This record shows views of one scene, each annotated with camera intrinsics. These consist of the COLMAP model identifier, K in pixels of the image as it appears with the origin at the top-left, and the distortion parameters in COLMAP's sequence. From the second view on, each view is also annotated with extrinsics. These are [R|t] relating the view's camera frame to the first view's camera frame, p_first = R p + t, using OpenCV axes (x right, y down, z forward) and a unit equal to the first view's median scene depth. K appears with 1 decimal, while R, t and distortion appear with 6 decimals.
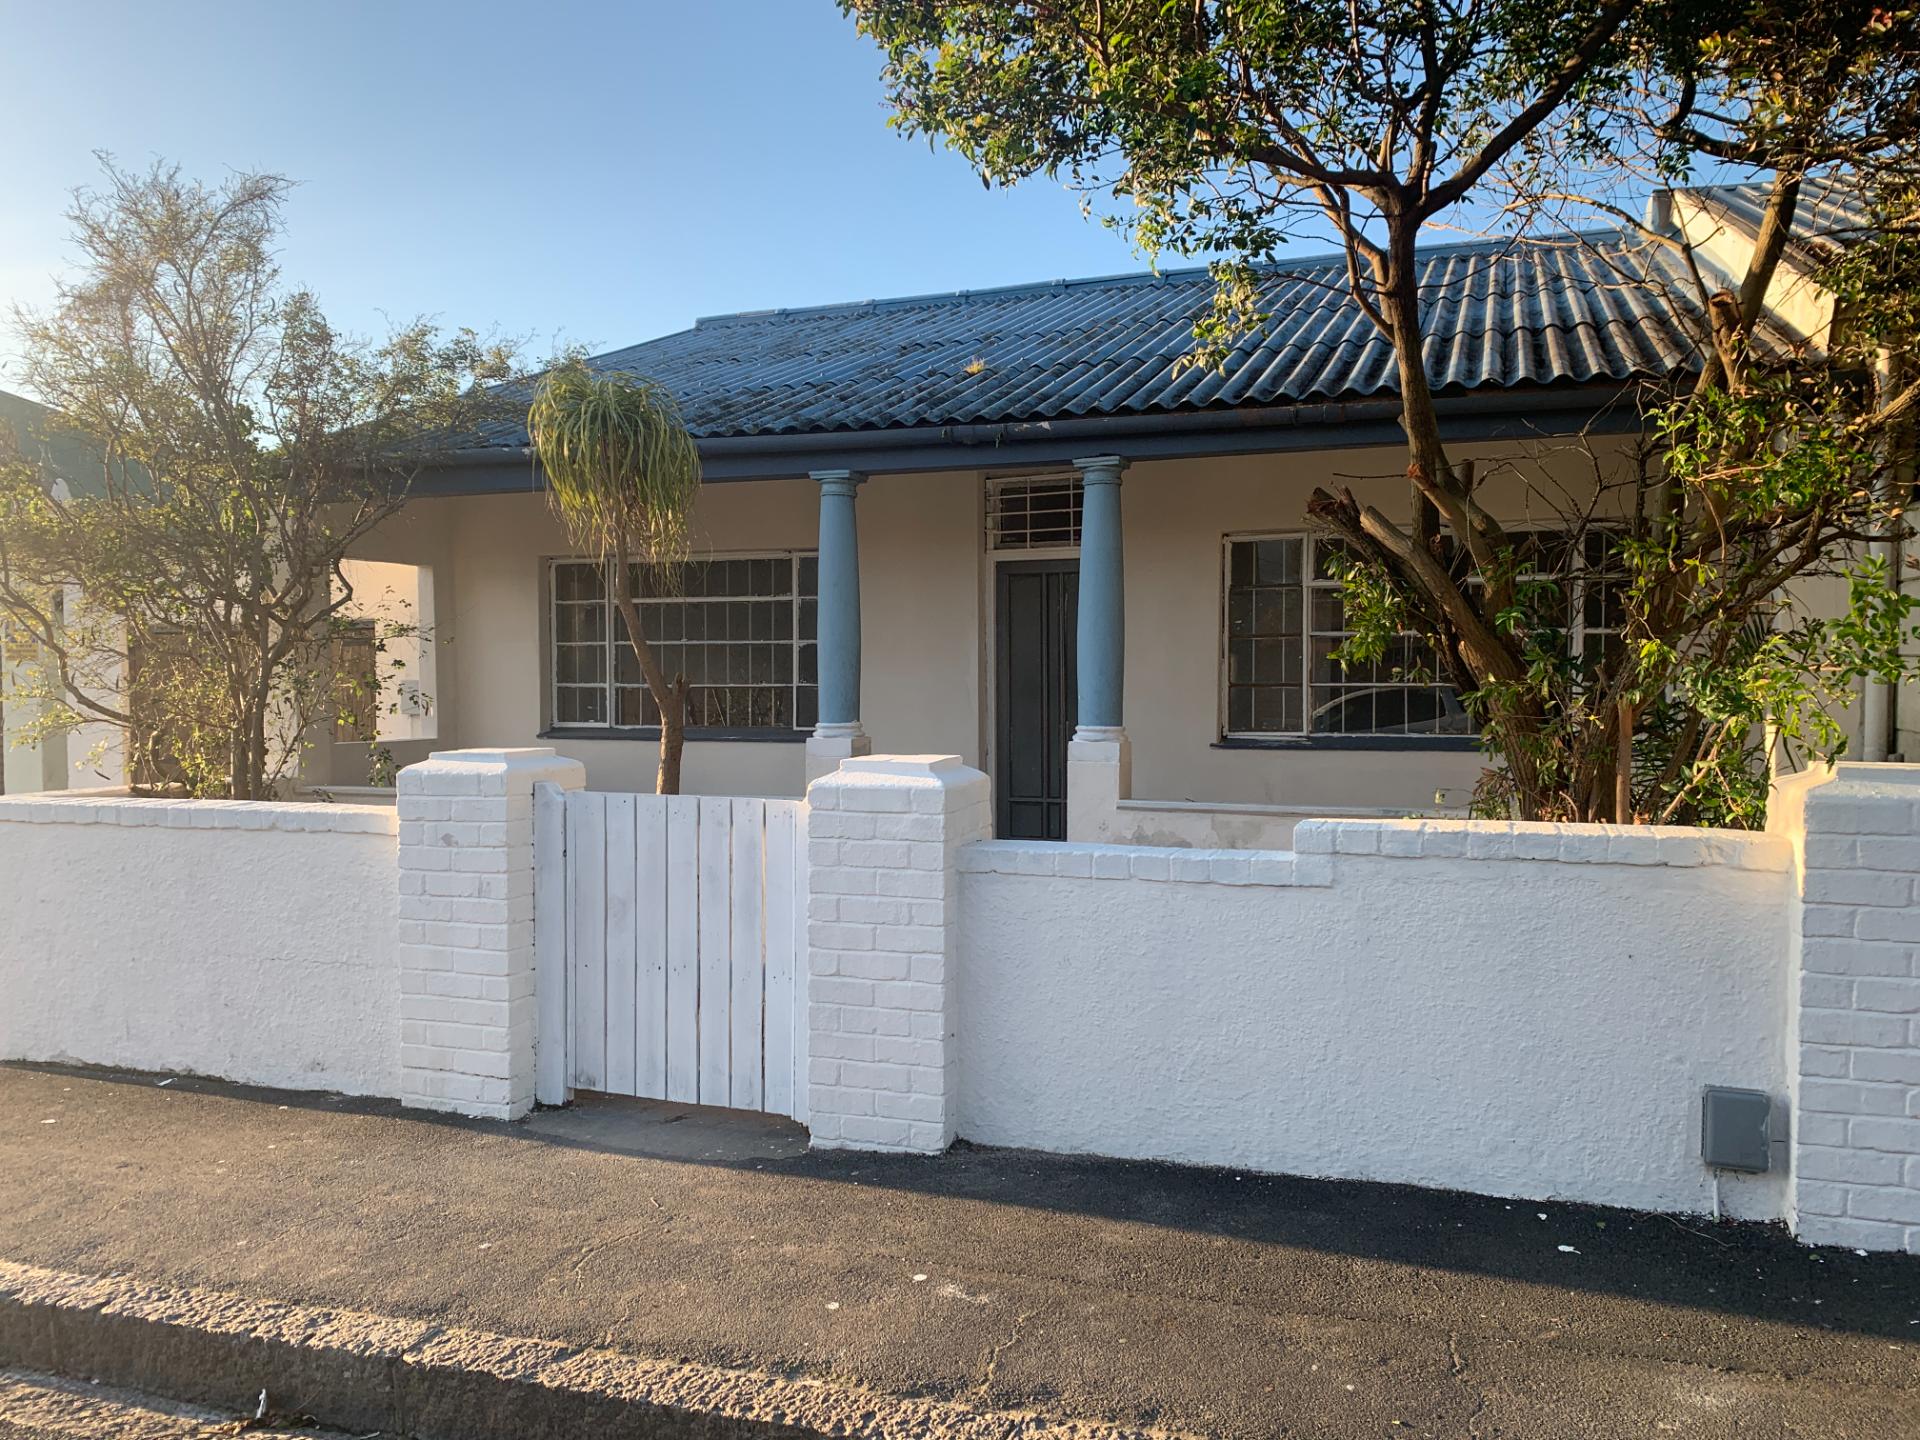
lens RADIAL K [[1450.6, 0, 959.3], [0, 1450.6, 720.3], [0, 0, 1]] dist [0.052127, -0.054627]
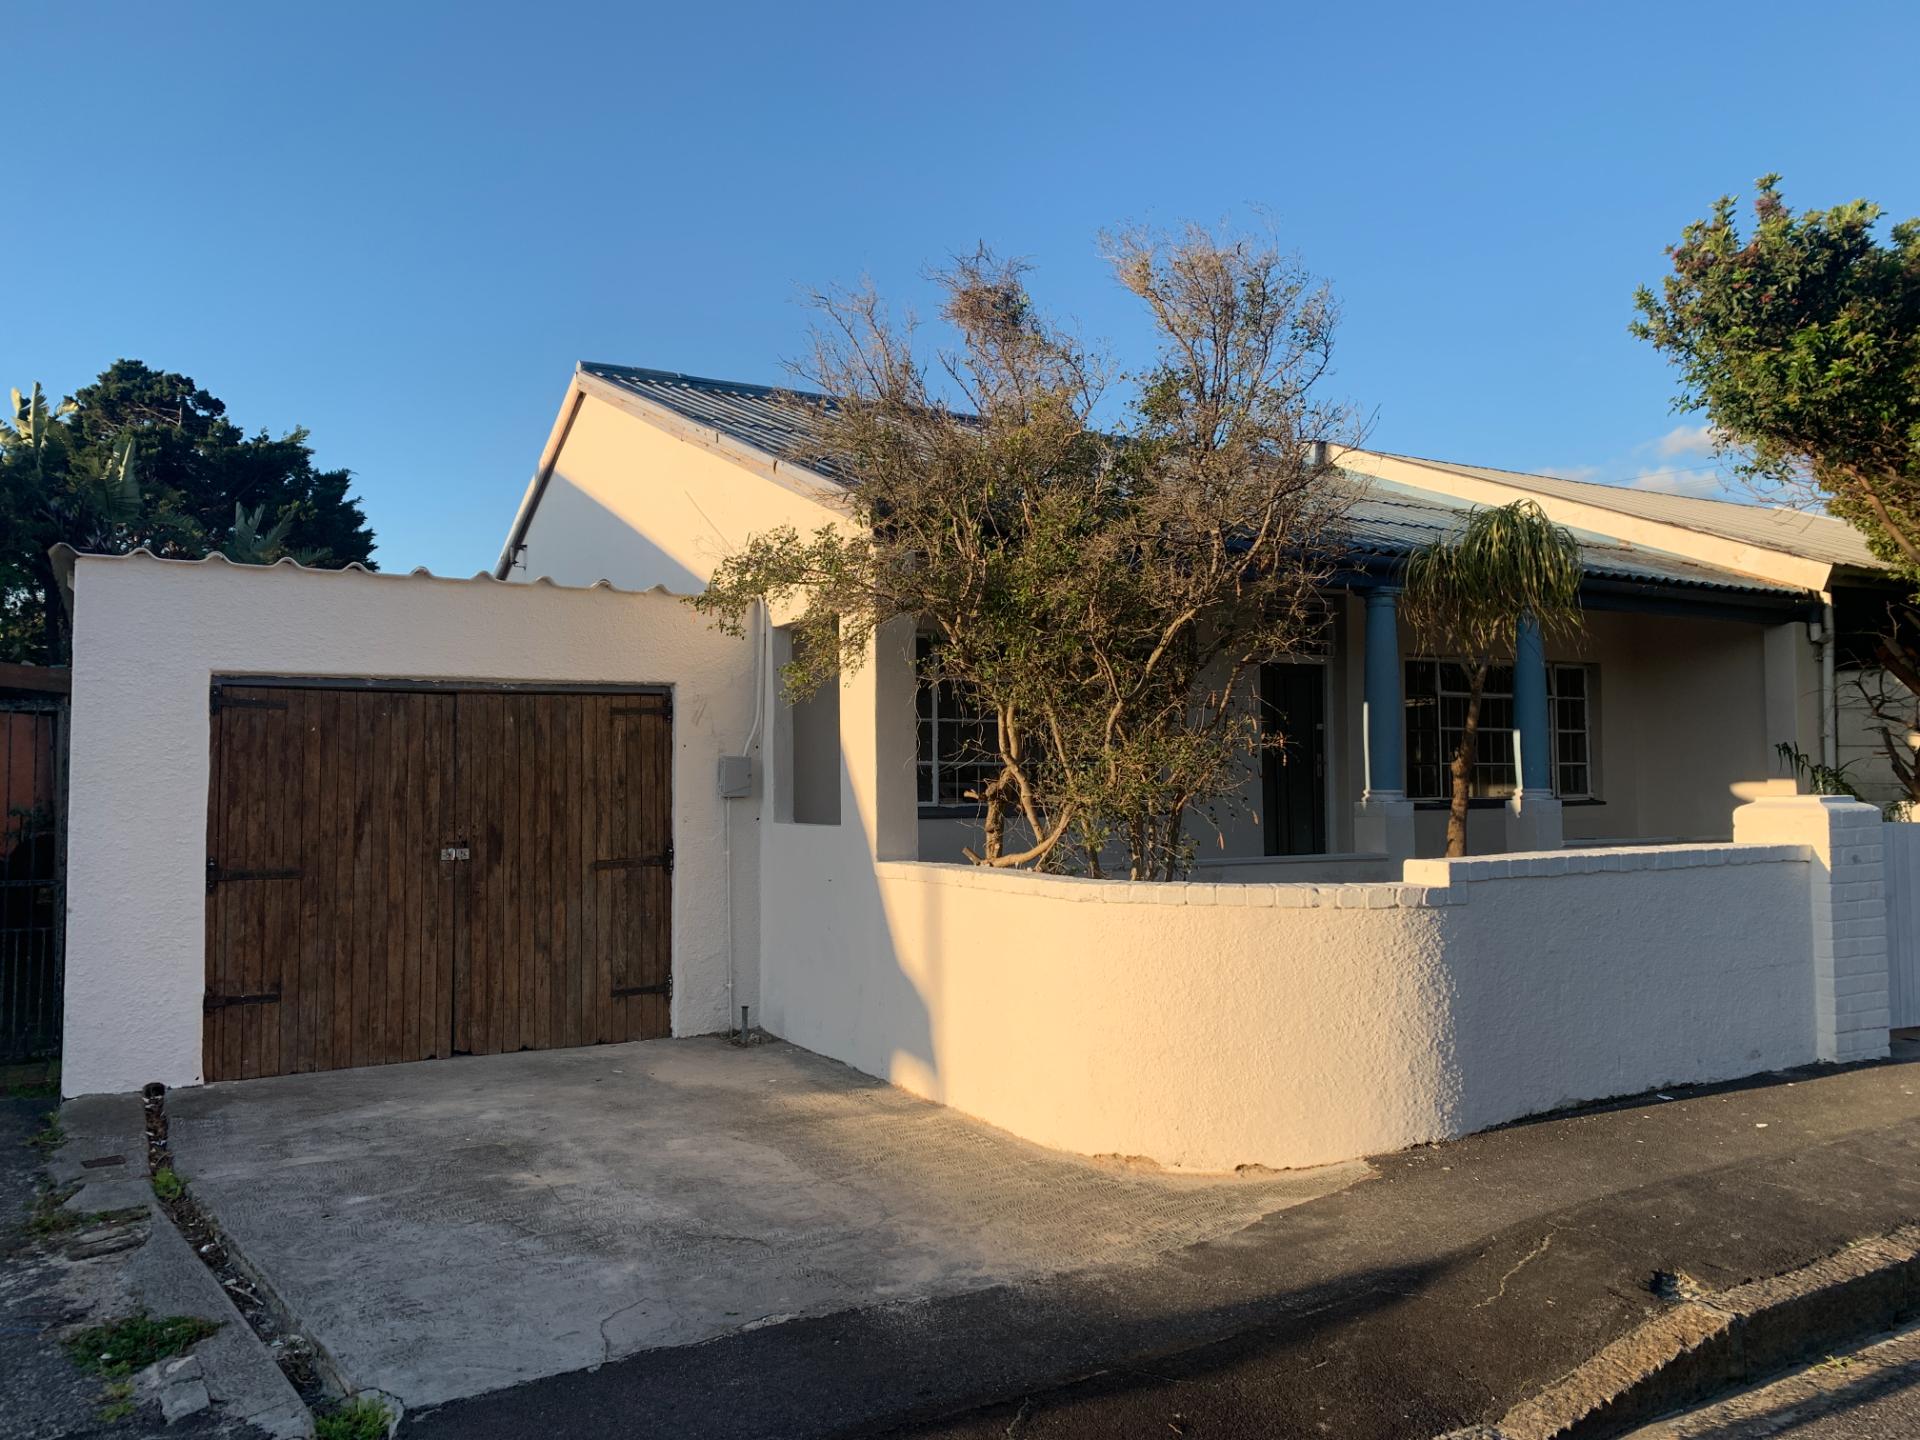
lens RADIAL K [[1450.6, 0, 959.0], [0, 1450.6, 718.8], [0, 0, 1]] dist [0.052127, -0.054627]
pose [[0.655951, 0.028304, 0.754272, -1.759721], [0.027211, 0.997760, -0.061104, 0.010398], [-0.754313, 0.060606, 0.653712, 0.655365]]
